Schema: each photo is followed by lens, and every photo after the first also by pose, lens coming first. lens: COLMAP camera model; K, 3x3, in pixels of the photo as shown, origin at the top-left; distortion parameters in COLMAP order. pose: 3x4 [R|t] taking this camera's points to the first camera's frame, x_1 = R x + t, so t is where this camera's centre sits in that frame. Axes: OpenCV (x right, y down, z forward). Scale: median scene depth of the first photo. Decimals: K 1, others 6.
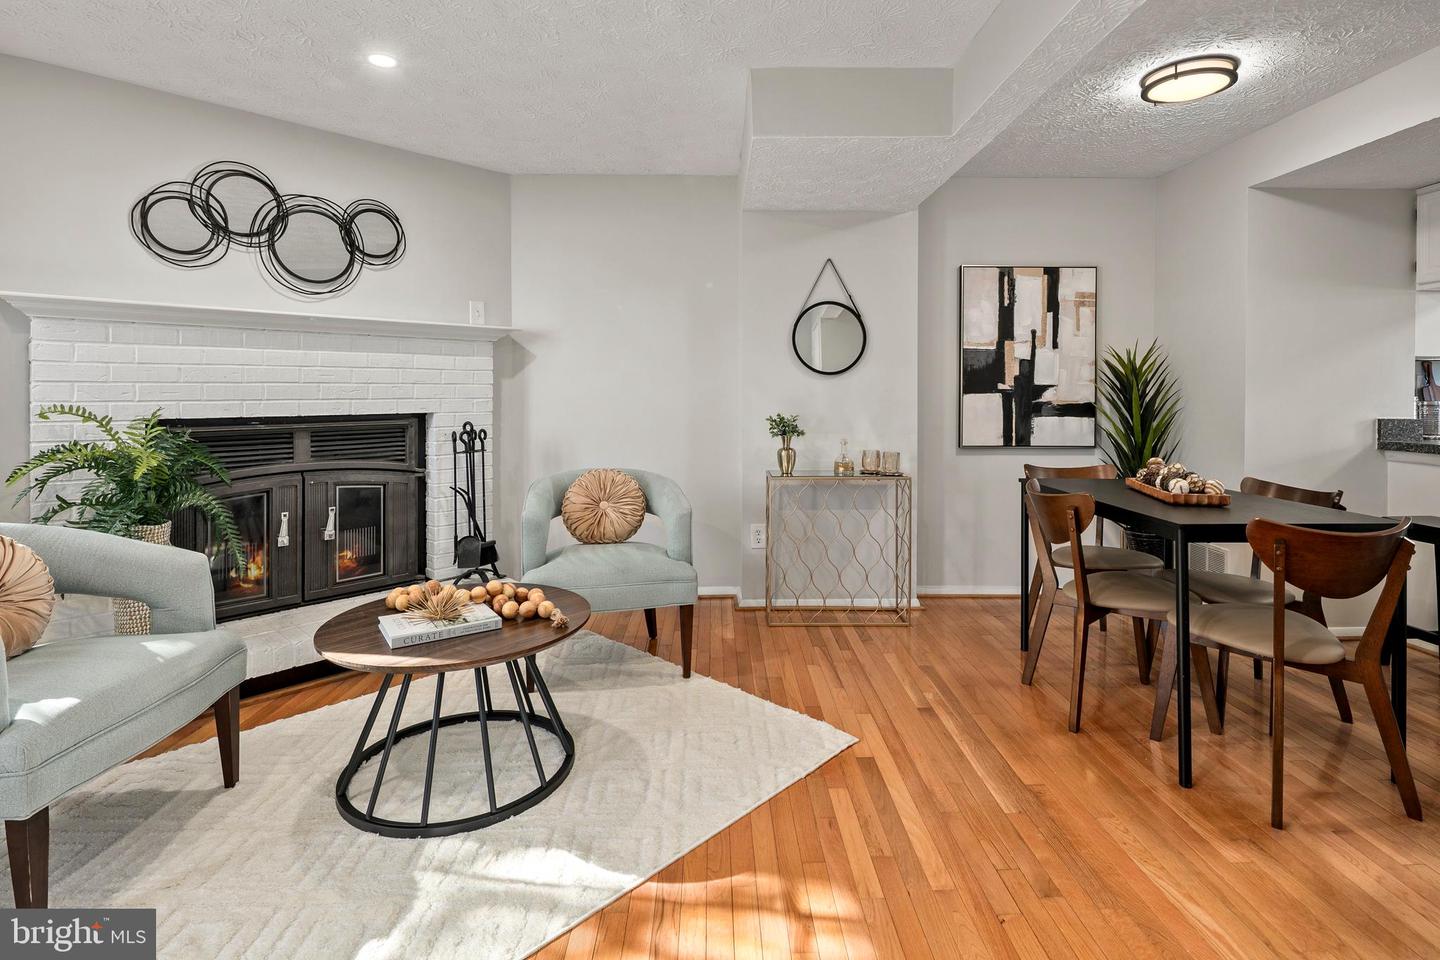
lens RADIAL K [[710.0, 0, 718.6], [0, 710.0, 394.0], [0, 0, 1]] dist [0.002772, -0.000098]
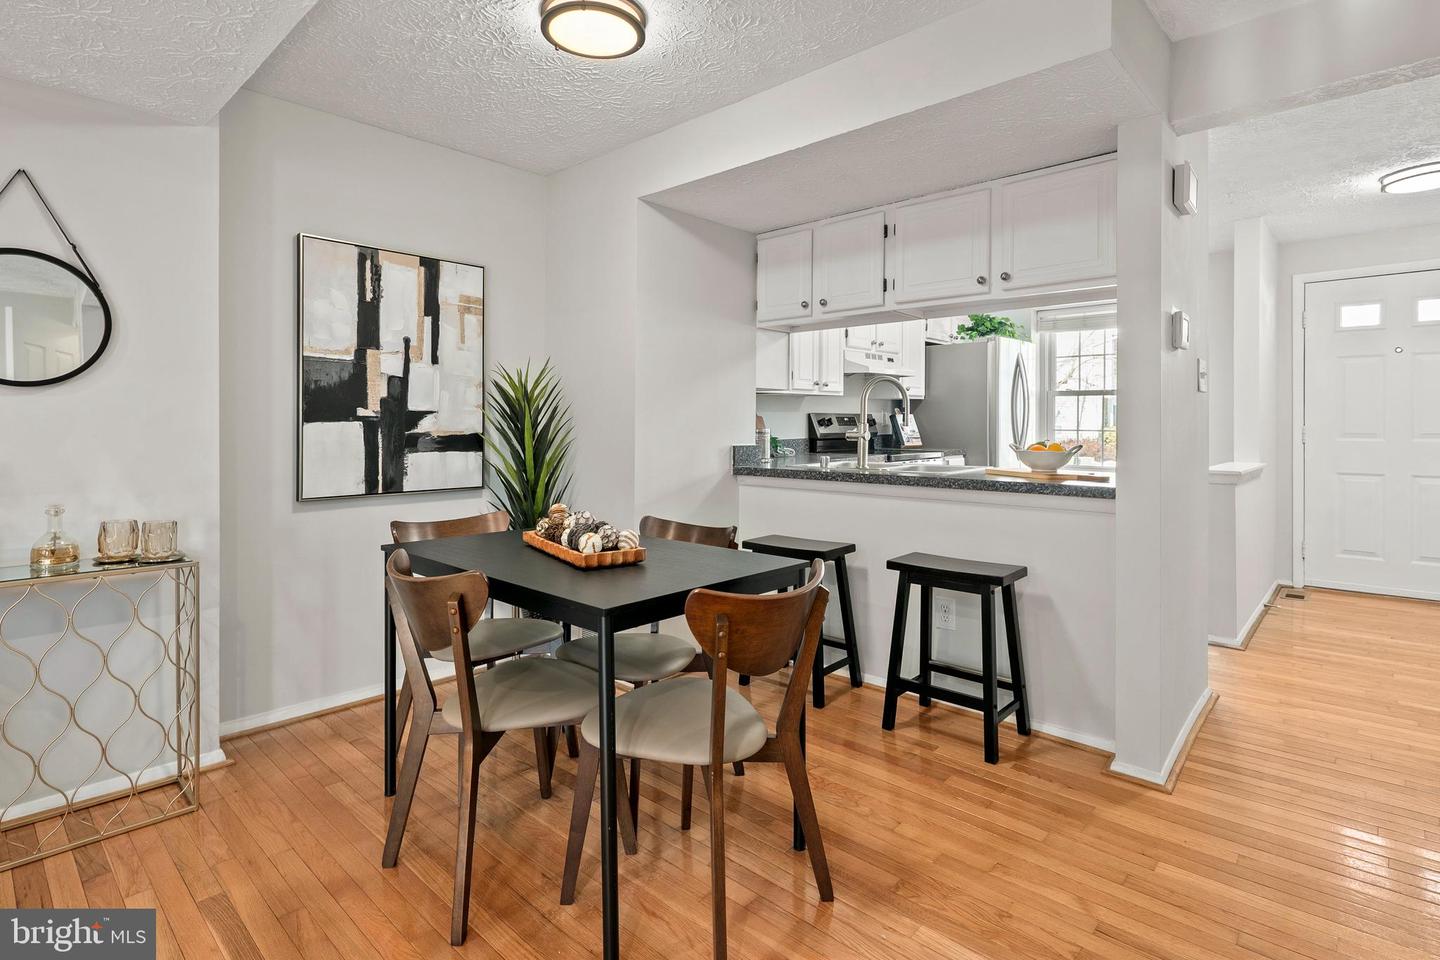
lens RADIAL K [[709.2, 0, 722.6], [0, 709.2, 426.5], [0, 0, 1]] dist [0.001012, -0.000173]
pose [[0.681582, -0.002772, 0.731736, 0.133864], [0.001124, 0.999996, 0.002741, 0.002696], [-0.731741, -0.001046, 0.681582, 0.267548]]
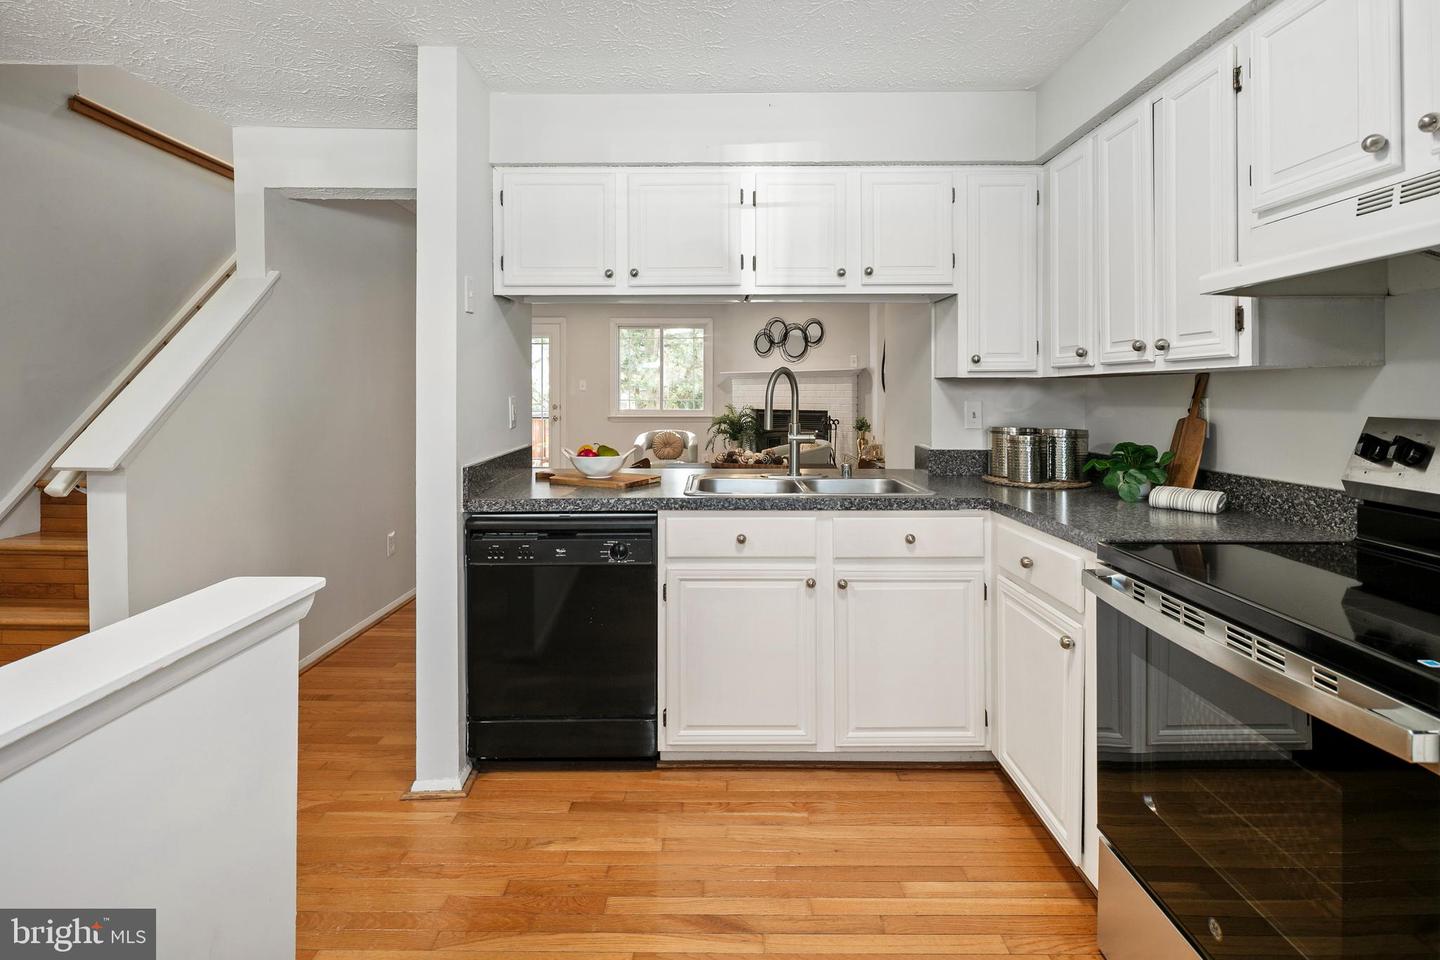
lens RADIAL K [[710.0, 0, 718.6], [0, 710.0, 394.0], [0, 0, 1]] dist [0.002772, -0.000098]
pose [[-0.017417, 0.006346, -0.999828, 1.757140], [0.001068, 0.999979, 0.006328, -0.038529], [0.999848, -0.000957, -0.017423, 0.694272]]
